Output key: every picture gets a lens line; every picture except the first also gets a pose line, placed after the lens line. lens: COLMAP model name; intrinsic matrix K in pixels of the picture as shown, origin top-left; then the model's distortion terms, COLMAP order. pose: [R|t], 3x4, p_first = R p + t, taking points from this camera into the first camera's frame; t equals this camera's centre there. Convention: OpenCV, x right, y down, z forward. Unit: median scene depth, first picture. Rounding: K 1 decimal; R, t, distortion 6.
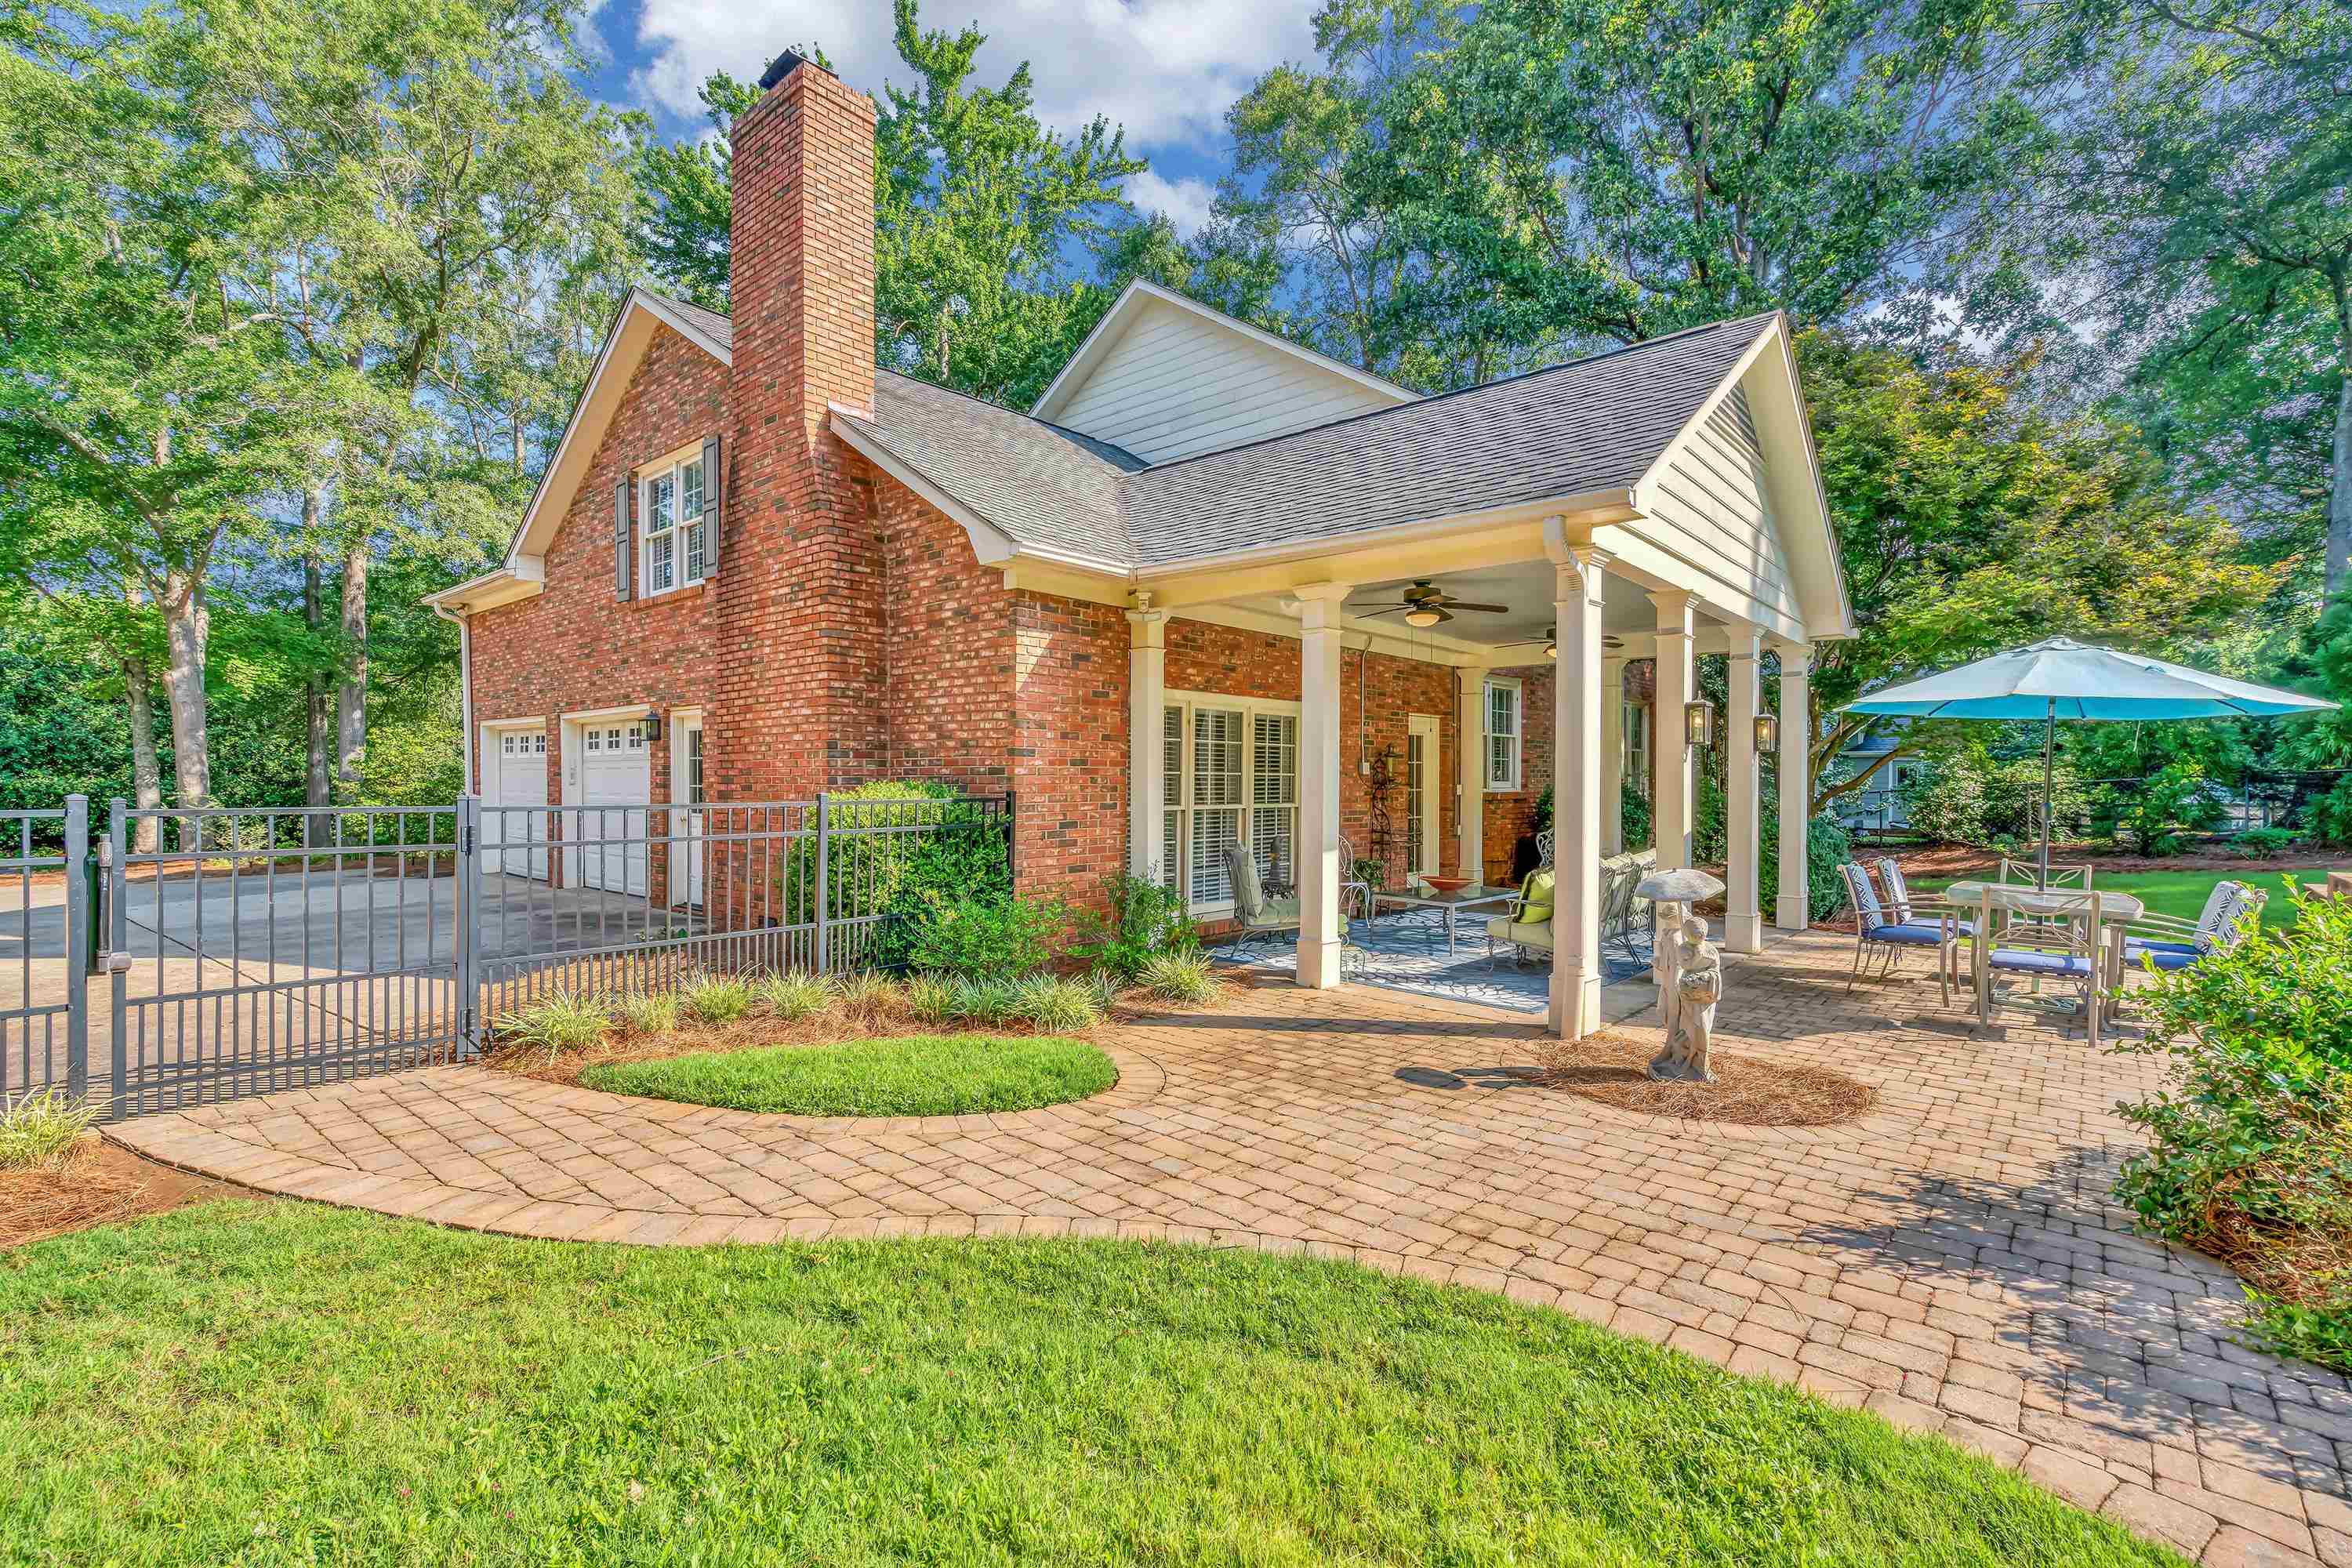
lens RADIAL K [[1086.7, 0, 1163.9], [0, 1086.7, 782.5], [0, 0, 1]] dist [0.004328, 0.000868]
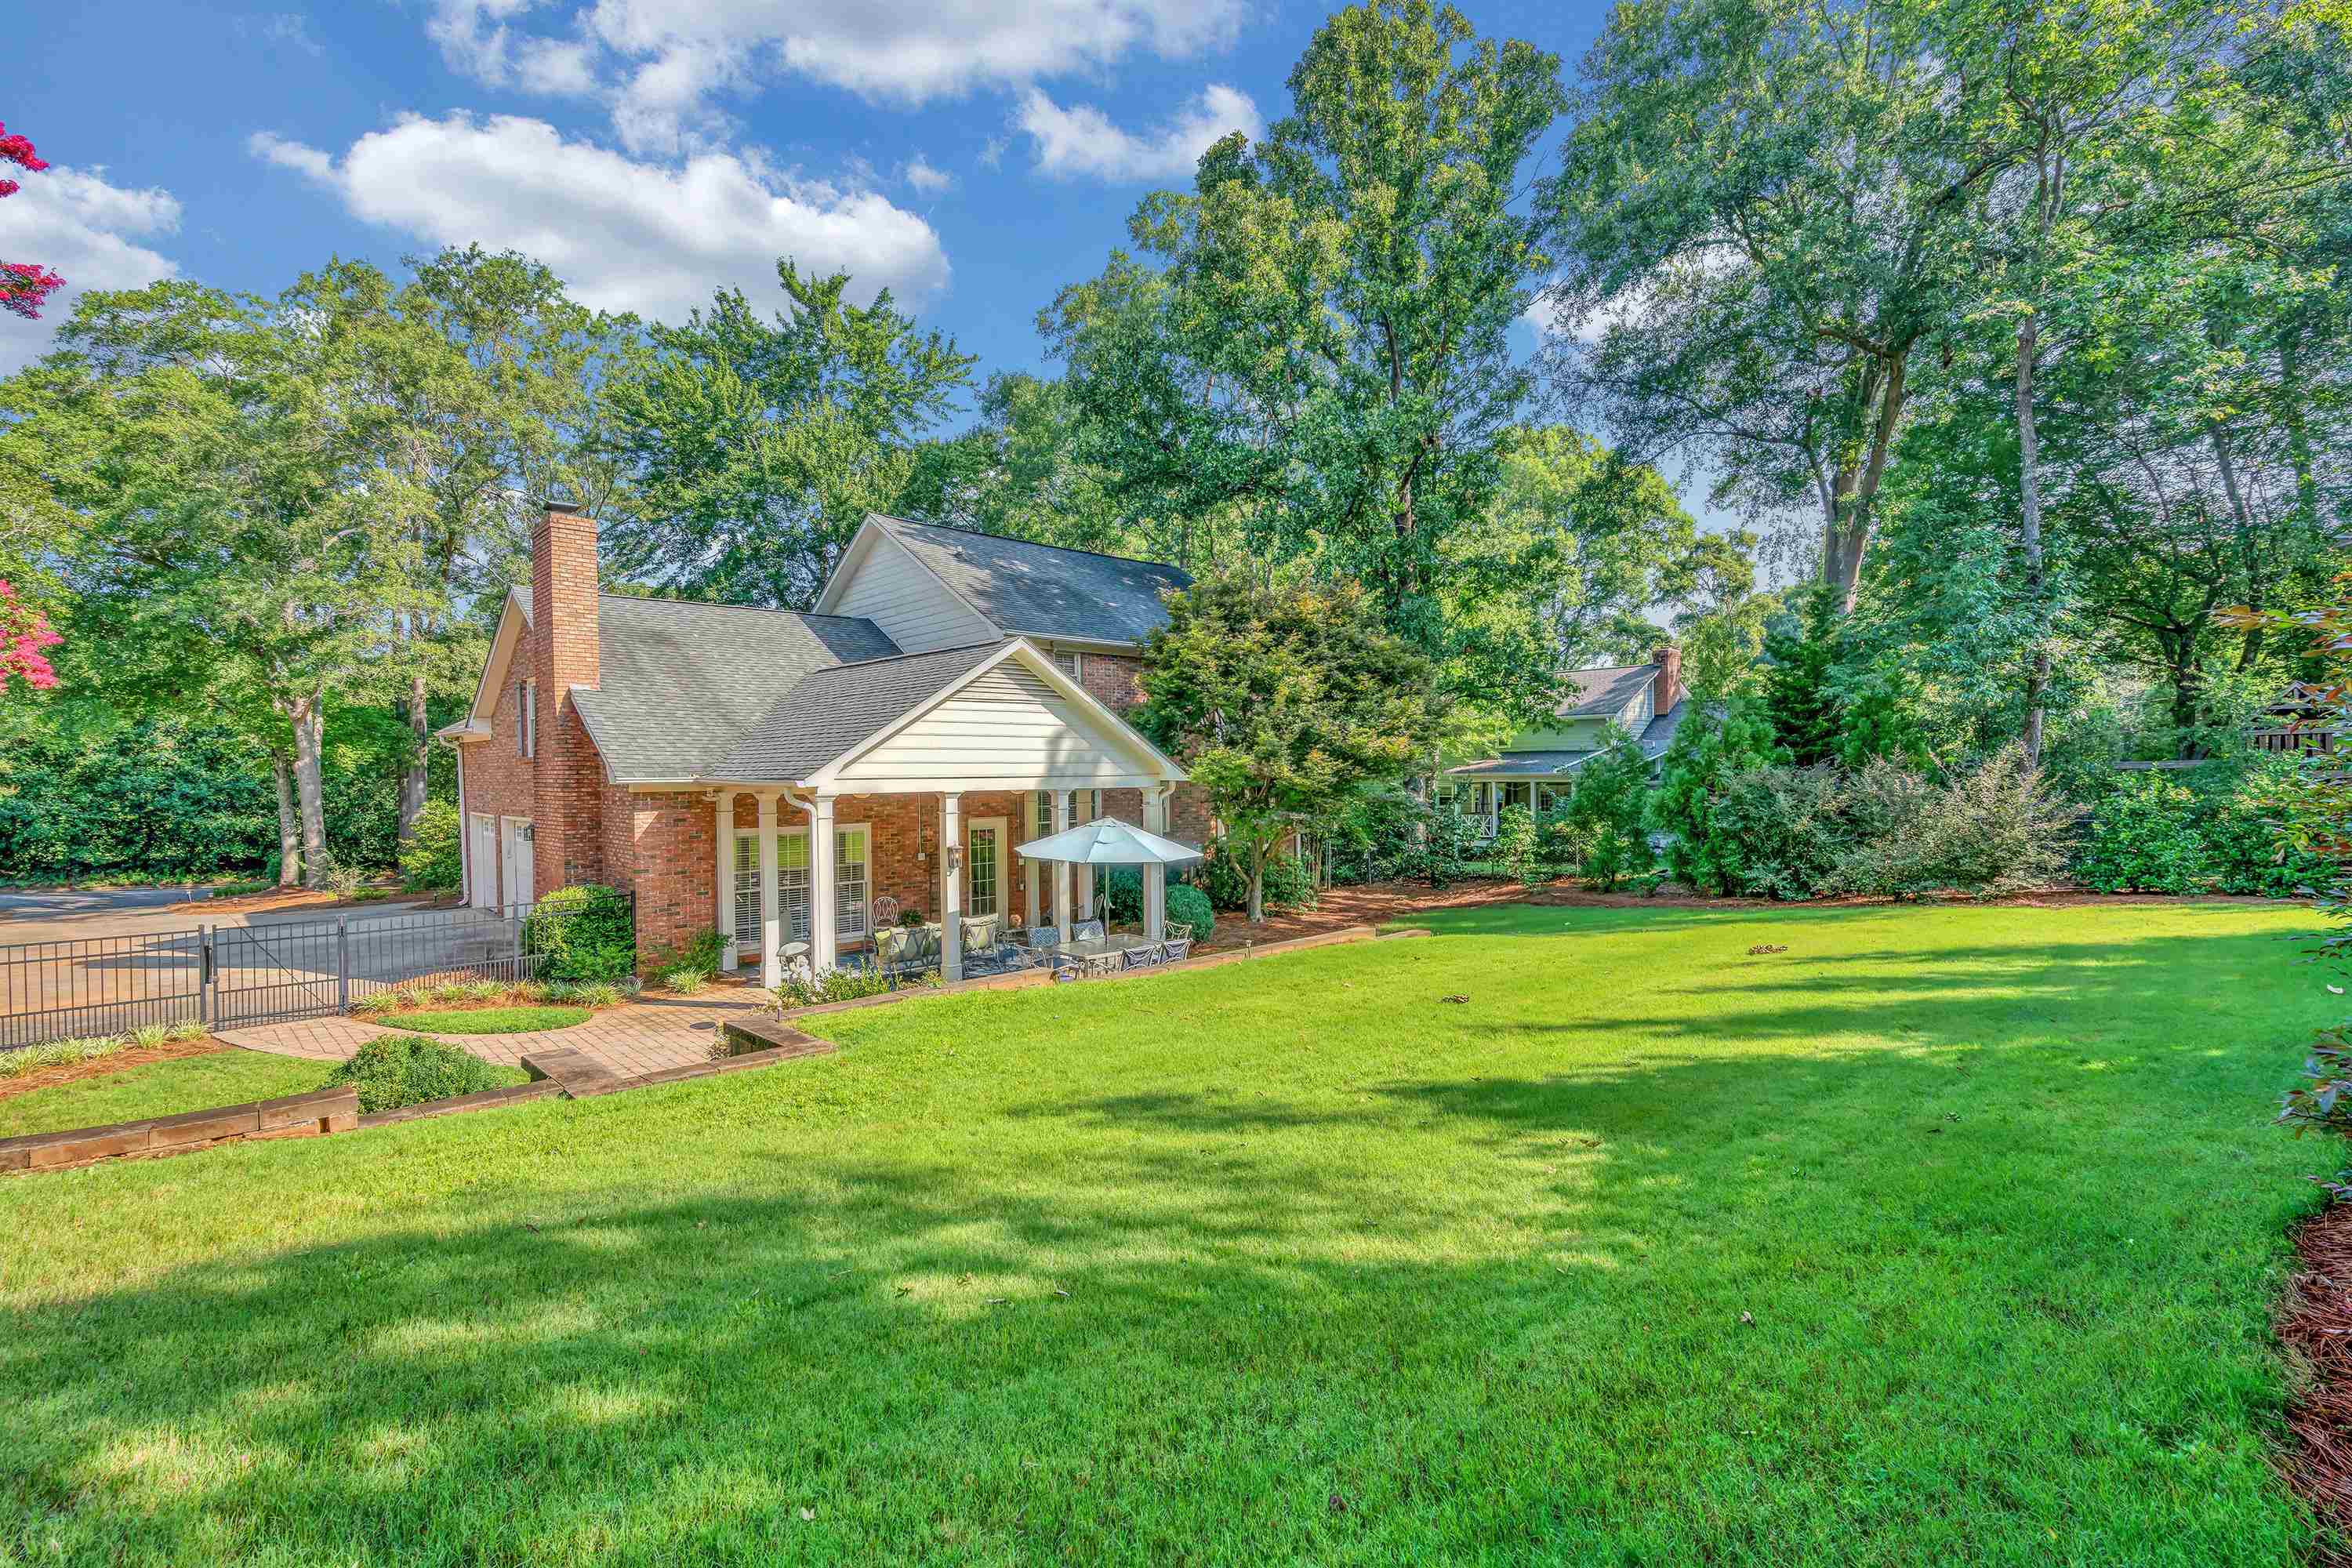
lens RADIAL K [[1086.7, 0, 1163.9], [0, 1086.7, 782.5], [0, 0, 1]] dist [0.004328, 0.000868]
pose [[0.995500, -0.010657, -0.094160, 0.667995], [0.011489, 0.999900, 0.008304, -0.128420], [0.094062, -0.009348, 0.995522, -0.601818]]
